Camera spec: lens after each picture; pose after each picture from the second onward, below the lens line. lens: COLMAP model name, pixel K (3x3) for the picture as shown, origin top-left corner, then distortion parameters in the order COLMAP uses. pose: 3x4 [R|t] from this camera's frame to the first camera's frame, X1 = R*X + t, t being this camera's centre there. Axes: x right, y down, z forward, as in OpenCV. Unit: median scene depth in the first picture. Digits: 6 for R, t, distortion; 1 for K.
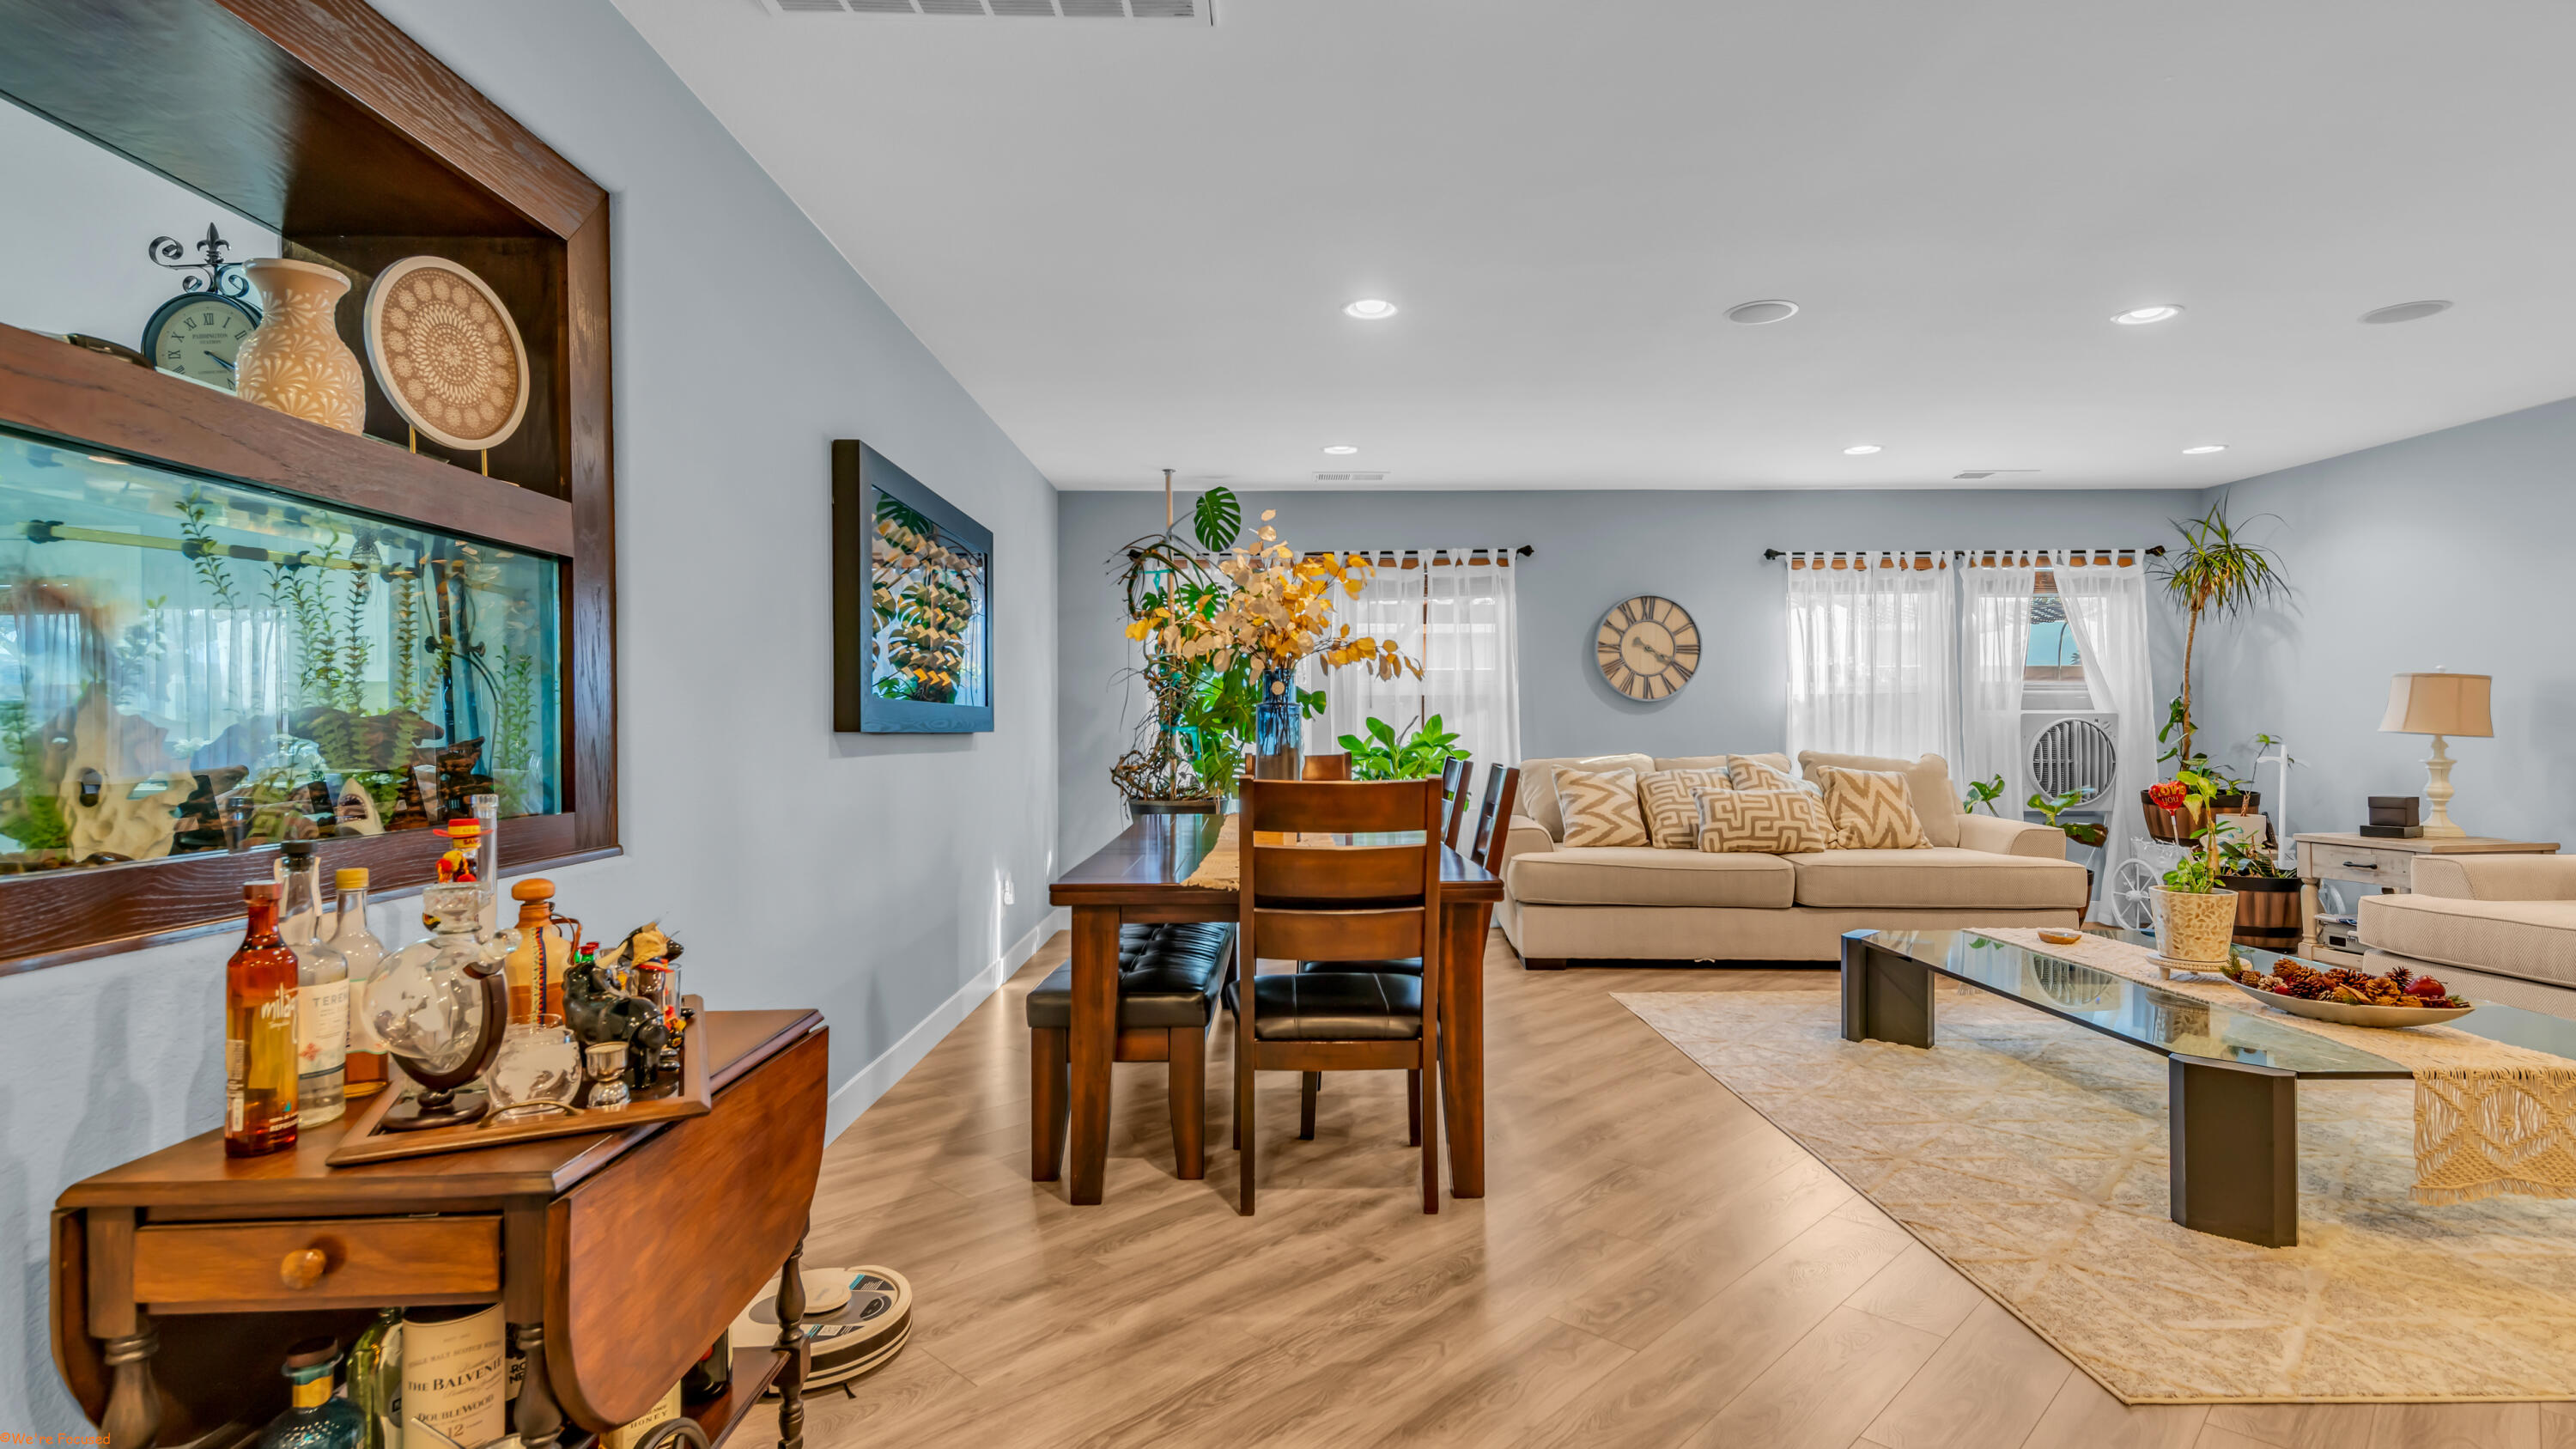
lens RADIAL K [[1251.8, 0, 1295.0], [0, 1251.8, 733.5], [0, 0, 1]] dist [0.021324, -0.006145]
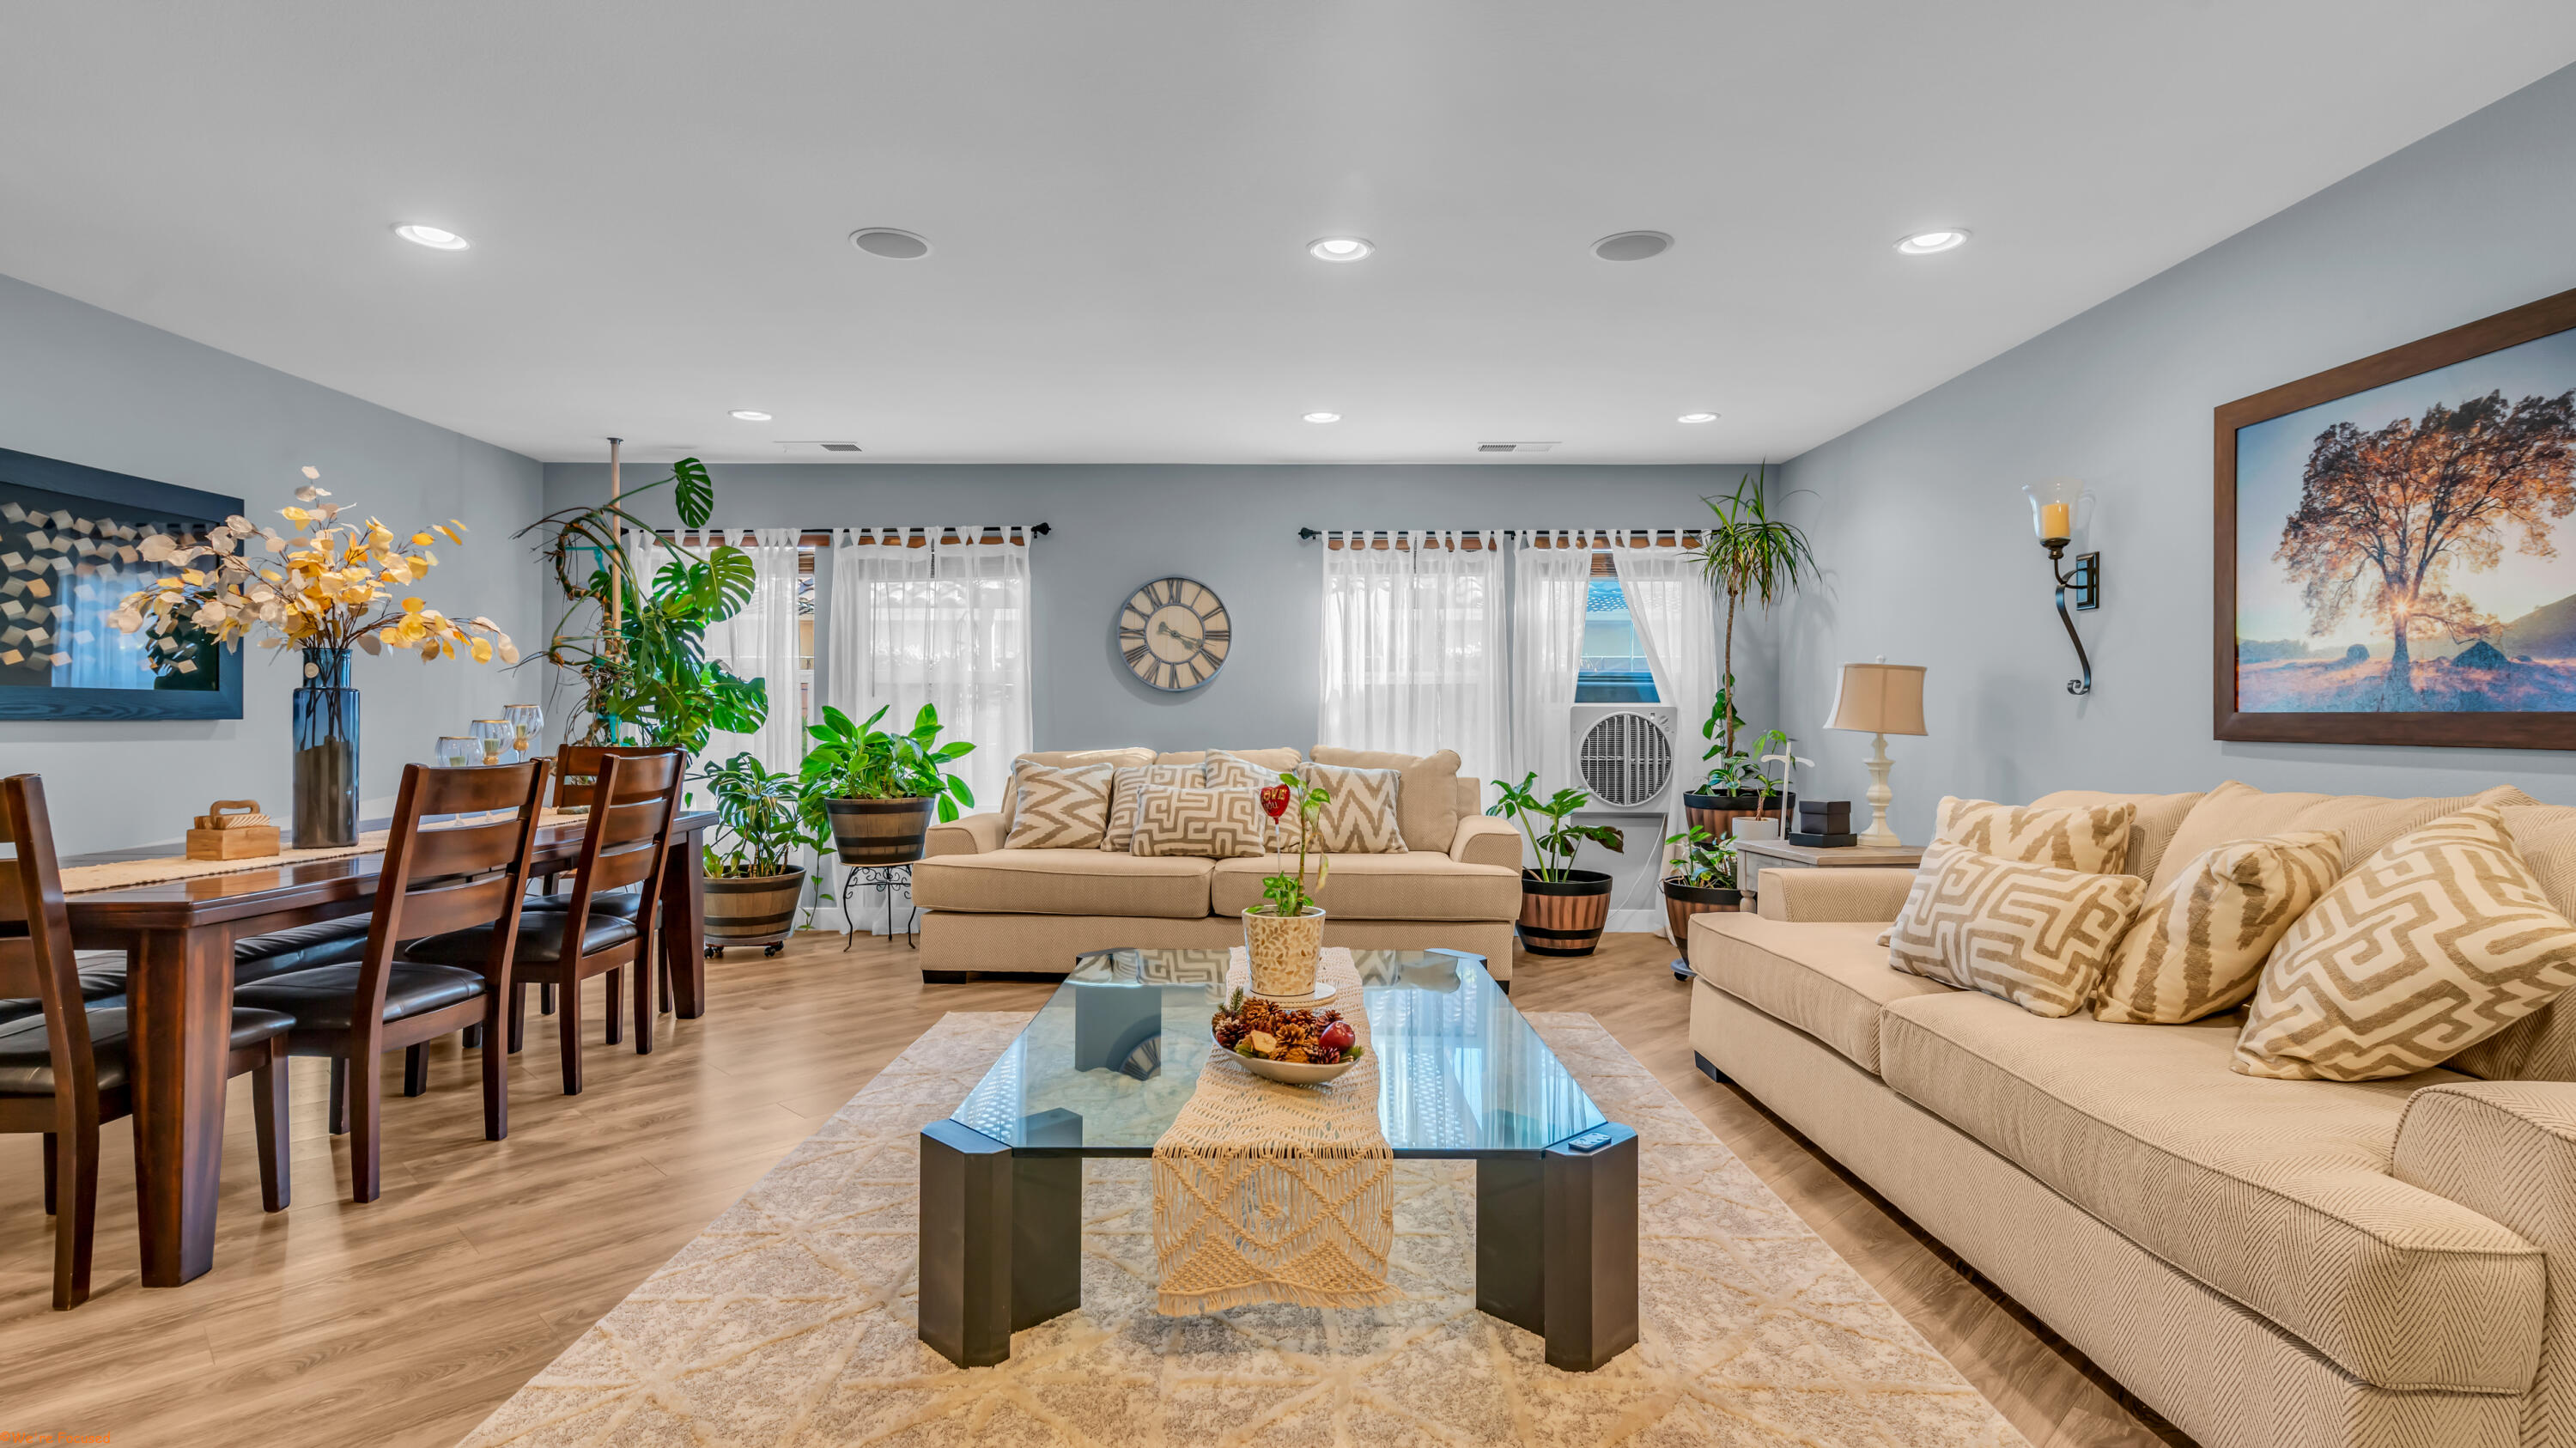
lens RADIAL K [[1251.8, 0, 1283.8], [0, 1251.8, 702.8], [0, 0, 1]] dist [0.021324, -0.006145]
pose [[0.999680, 0.005195, -0.024743, 0.421746], [-0.005595, 0.999855, -0.016112, -0.002614], [0.024656, 0.016245, 0.999564, 0.082389]]
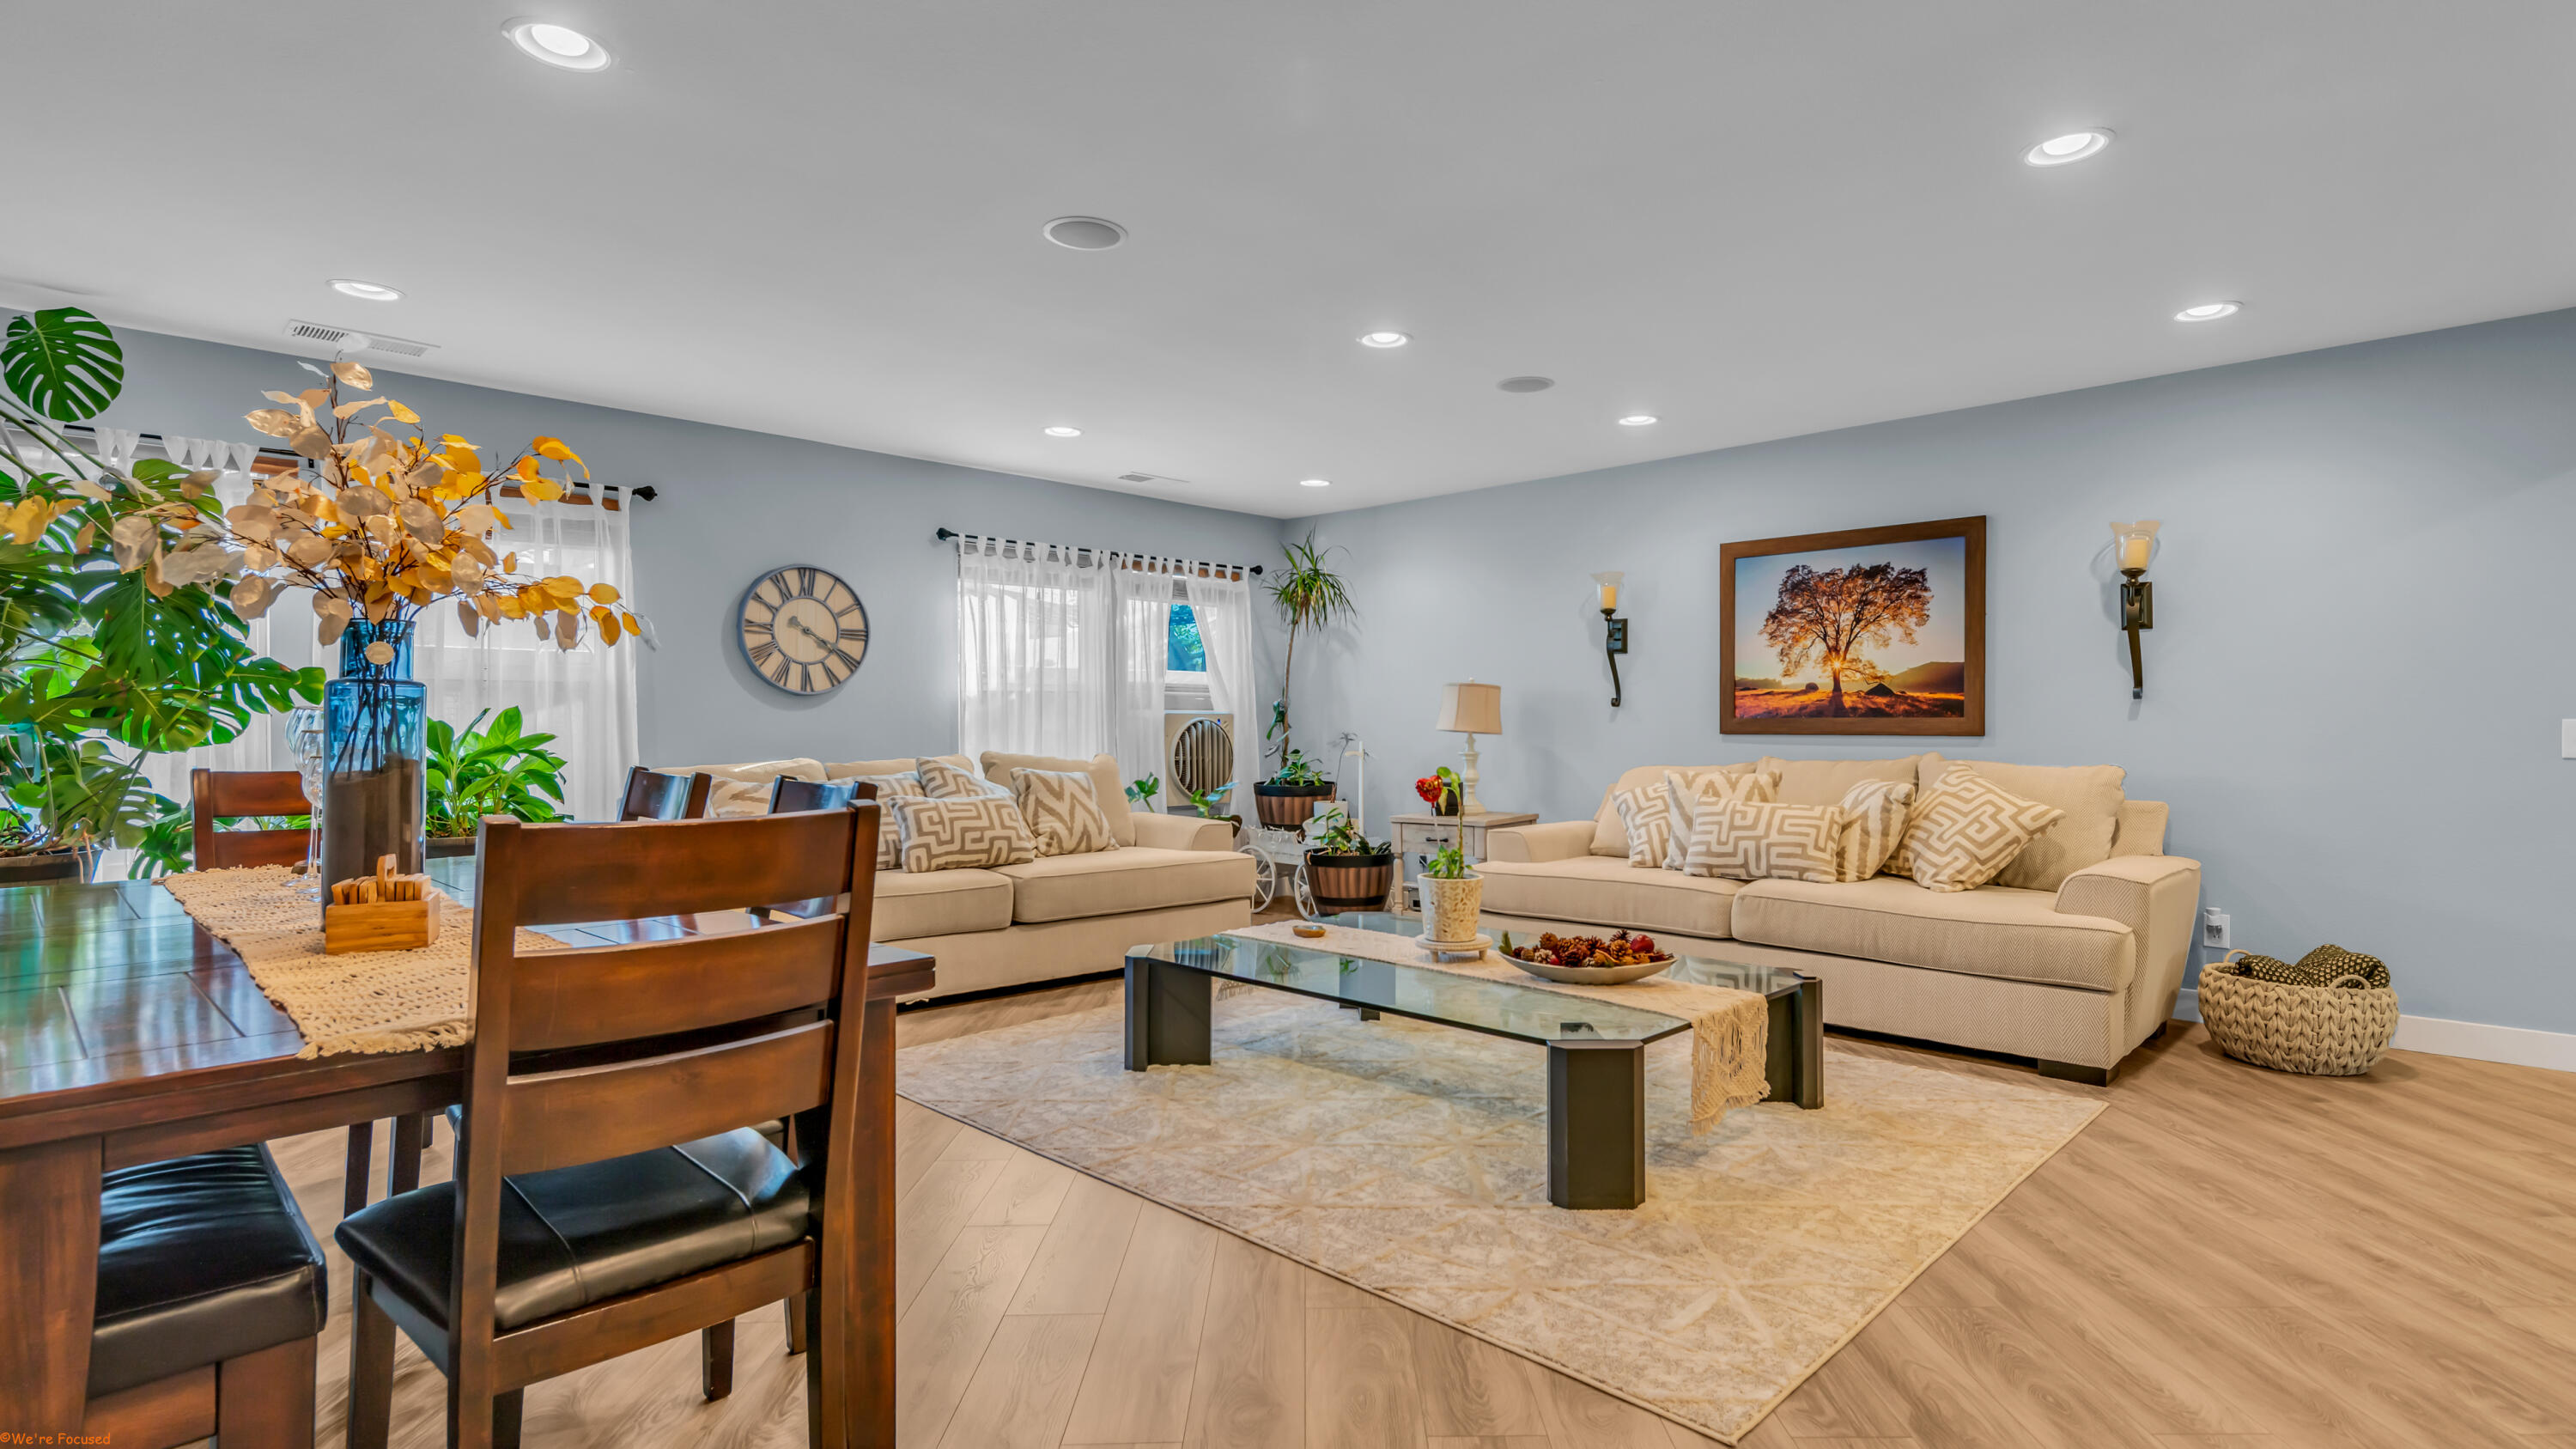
lens RADIAL K [[1251.8, 0, 1339.9], [0, 1251.8, 719.6], [0, 0, 1]] dist [0.021324, -0.006145]
pose [[0.700037, 0.005145, 0.714088, -0.071289], [0.002583, 0.999949, -0.009736, 0.000018], [-0.714102, 0.008660, 0.699988, 0.181061]]
